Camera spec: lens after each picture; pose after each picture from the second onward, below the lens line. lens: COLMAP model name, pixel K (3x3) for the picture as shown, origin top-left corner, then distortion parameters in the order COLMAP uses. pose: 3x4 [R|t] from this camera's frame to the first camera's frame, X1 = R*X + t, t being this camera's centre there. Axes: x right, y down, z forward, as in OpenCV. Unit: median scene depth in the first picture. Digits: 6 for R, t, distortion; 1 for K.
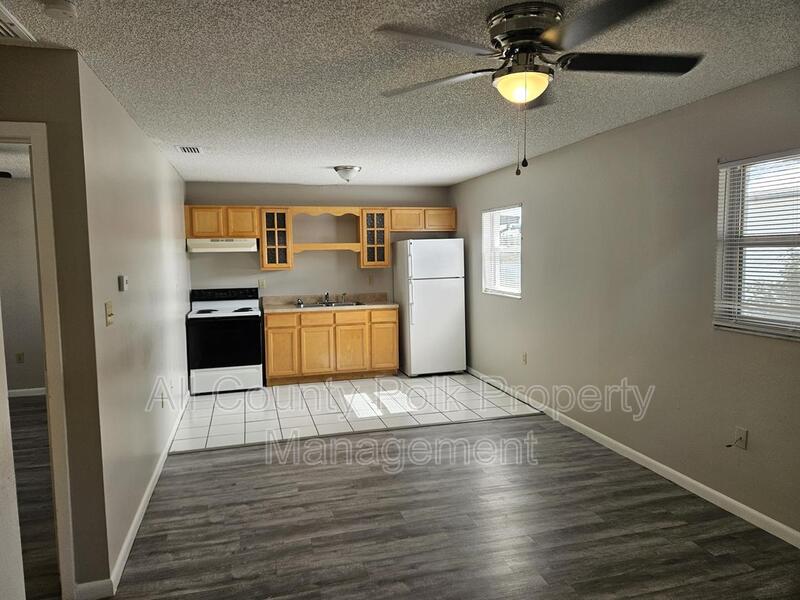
lens RADIAL K [[540.5, 0, 400.0], [0, 540.5, 300.0], [0, 0, 1]] dist [-0.000913, -0.000152]
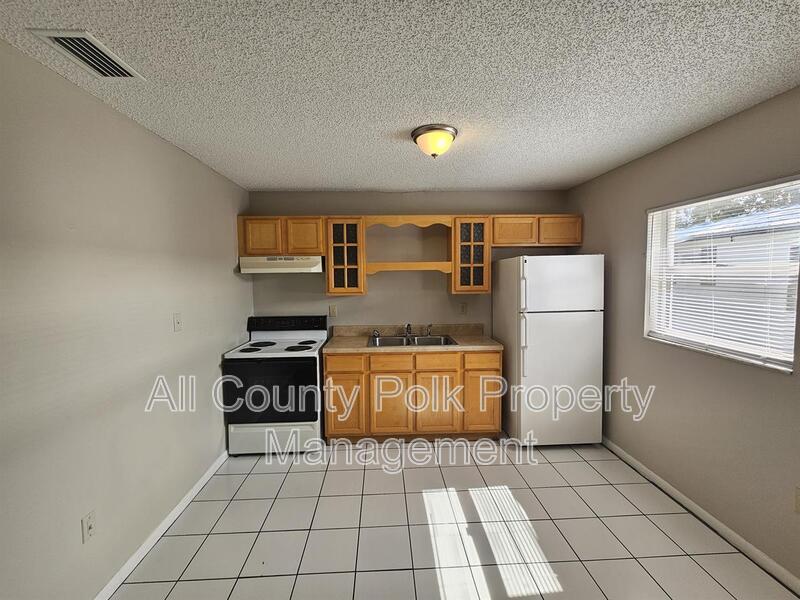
lens RADIAL K [[320.5, 0, 400.0], [0, 320.5, 300.0], [0, 0, 1]] dist [-0.000519, 0.000157]
pose [[0.974429, 0.021157, -0.223697, -0.043360], [-0.021803, 0.999762, -0.000420, -0.050625], [0.223635, 0.005286, 0.974659, 0.556542]]
